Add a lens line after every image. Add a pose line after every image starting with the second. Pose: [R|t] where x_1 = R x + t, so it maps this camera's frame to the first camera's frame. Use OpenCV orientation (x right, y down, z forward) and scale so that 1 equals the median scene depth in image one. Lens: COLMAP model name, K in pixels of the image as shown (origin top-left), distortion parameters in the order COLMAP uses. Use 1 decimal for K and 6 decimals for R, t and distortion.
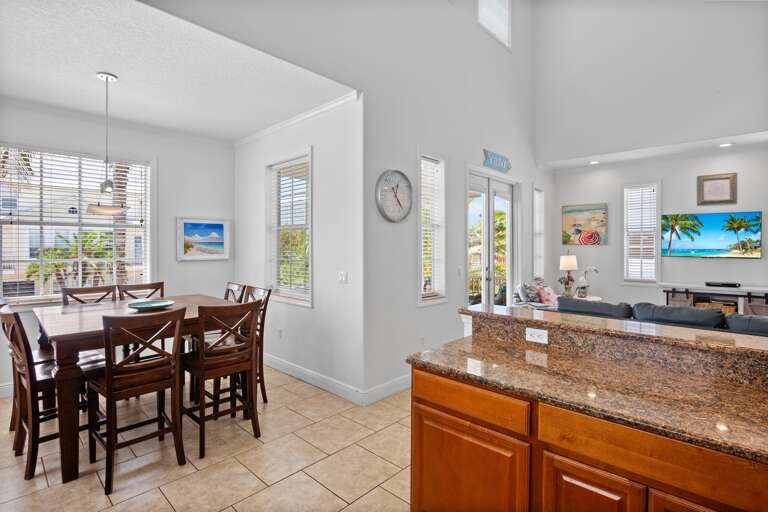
lens RADIAL K [[382.4, 0, 385.8], [0, 382.4, 250.2], [0, 0, 1]] dist [-0.011162, -0.003737]
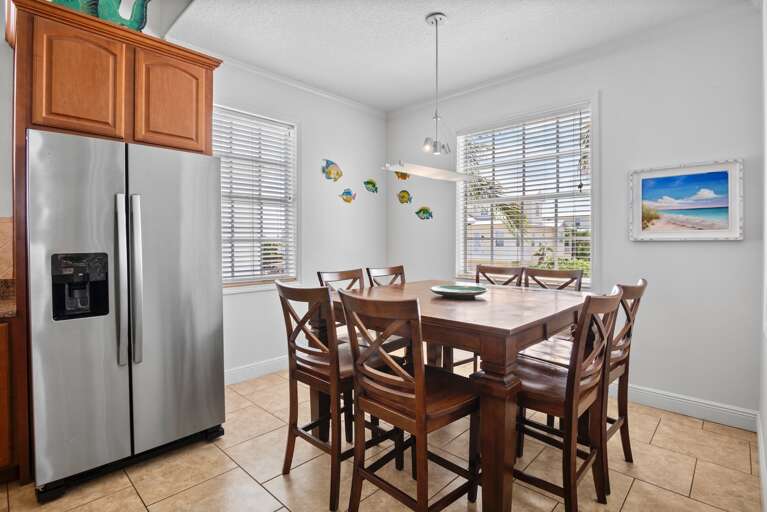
lens RADIAL K [[381.9, 0, 384.5], [0, 381.9, 244.7], [0, 0, 1]] dist [-0.011162, -0.003737]
pose [[-0.020549, 0.006565, -0.999767, 0.089752], [-0.005589, 0.999962, 0.006681, 0.029453], [0.999773, 0.005725, -0.020511, 0.541018]]
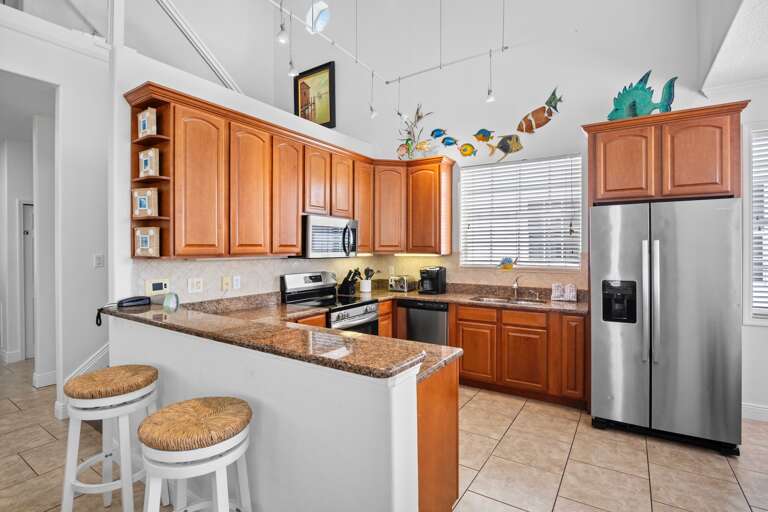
lens RADIAL K [[382.4, 0, 377.8], [0, 382.4, 251.3], [0, 0, 1]] dist [-0.011162, -0.003737]
pose [[-0.987202, 0.003544, -0.159436, 0.165080], [0.001419, 0.999909, 0.013438, -0.004427], [0.159469, 0.013040, -0.987117, 0.717298]]
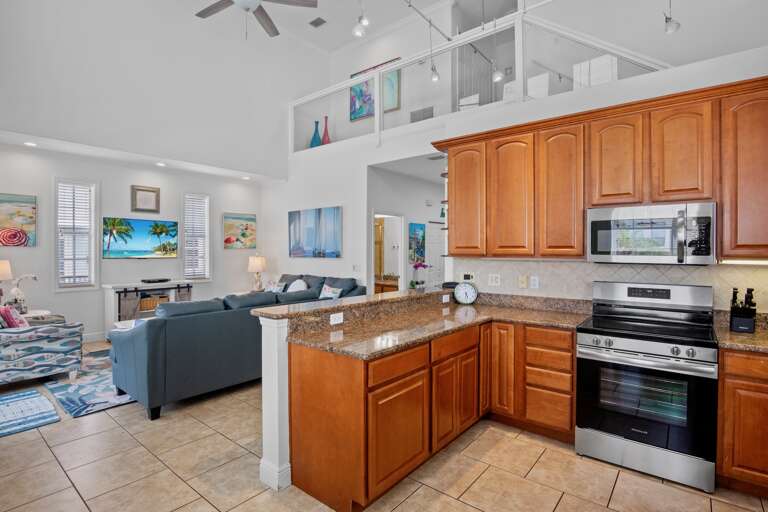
lens RADIAL K [[382.4, 0, 384.9], [0, 382.4, 251.1], [0, 0, 1]] dist [-0.011162, -0.003737]
pose [[-0.067355, -0.004710, 0.997718, -0.347815], [0.006344, 0.999967, 0.005149, -0.003828], [-0.997709, 0.006677, -0.067322, 0.354506]]
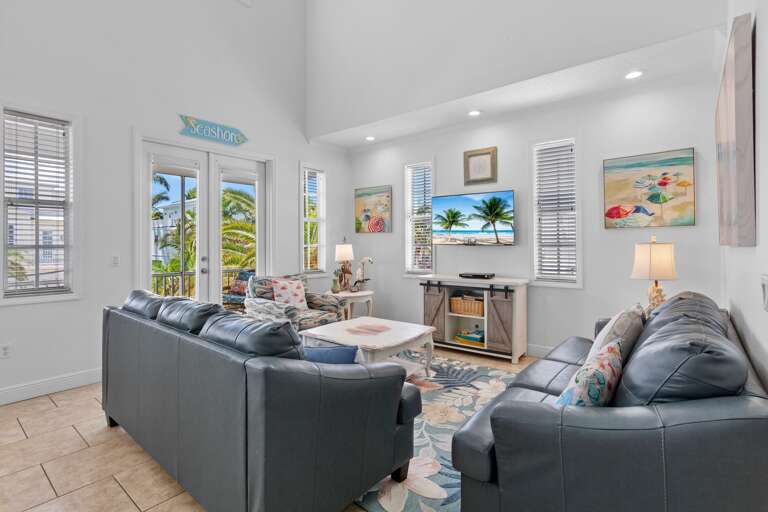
lens RADIAL K [[382.4, 0, 398.7], [0, 382.4, 237.6], [0, 0, 1]] dist [-0.011162, -0.003737]
pose [[0.998218, -0.001809, 0.059651, 0.648690], [0.003499, 0.999595, -0.028243, 0.027594], [-0.059576, 0.028401, 0.997820, 0.141172]]
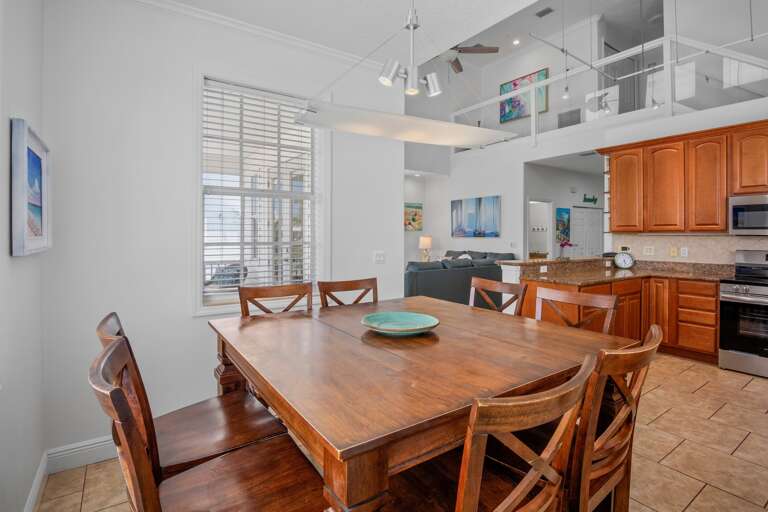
lens RADIAL K [[382.4, 0, 384.9], [0, 382.4, 235.4], [0, 0, 1]] dist [-0.011162, -0.003737]
pose [[0.210557, -0.001837, 0.977580, -0.703364], [0.006170, 0.999981, 0.000550, 0.012941], [-0.977562, 0.005916, 0.210564, 0.541168]]
